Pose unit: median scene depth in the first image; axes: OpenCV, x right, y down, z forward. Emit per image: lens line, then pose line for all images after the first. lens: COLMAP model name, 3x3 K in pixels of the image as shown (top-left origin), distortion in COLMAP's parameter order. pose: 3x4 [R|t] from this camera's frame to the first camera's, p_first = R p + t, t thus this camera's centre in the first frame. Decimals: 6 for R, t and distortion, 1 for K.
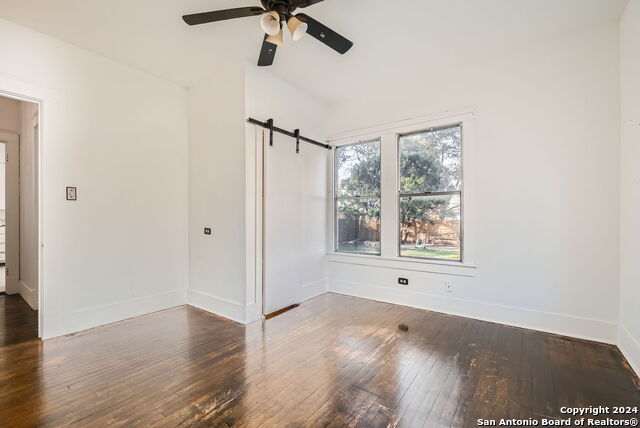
lens RADIAL K [[286.1, 0, 319.6], [0, 286.1, 216.3], [0, 0, 1]] dist [-0.000011, 0.000092]
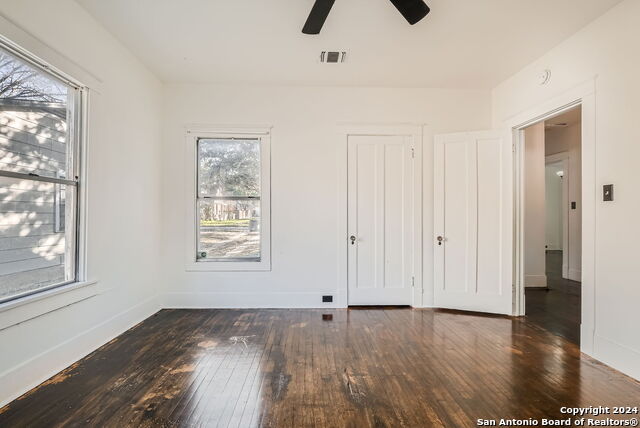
lens RADIAL K [[279.4, 0, 317.5], [0, 279.4, 215.7], [0, 0, 1]] dist [-0.000830, -0.000132]
pose [[-0.791848, -0.013611, -0.610567, 0.368225], [-0.011807, 0.999906, -0.006977, -0.002948], [0.610605, 0.001684, -0.791934, 1.481121]]
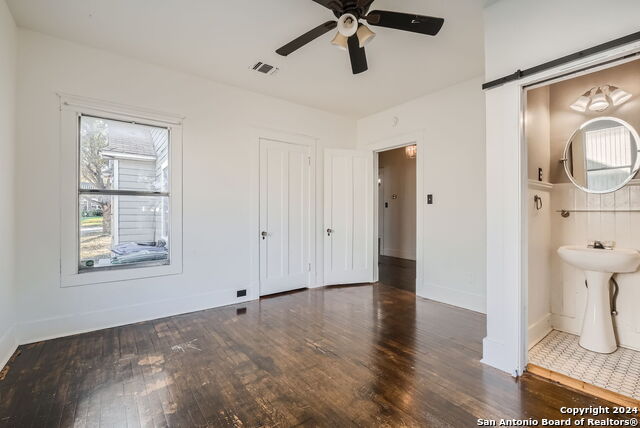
lens RADIAL K [[279.4, 0, 317.5], [0, 279.4, 215.7], [0, 0, 1]] dist [-0.000830, -0.000132]
pose [[-0.301718, 0.000470, -0.953397, 0.815327], [-0.002390, 0.999996, 0.001249, -0.003885], [0.953394, 0.002655, -0.301716, 1.164924]]
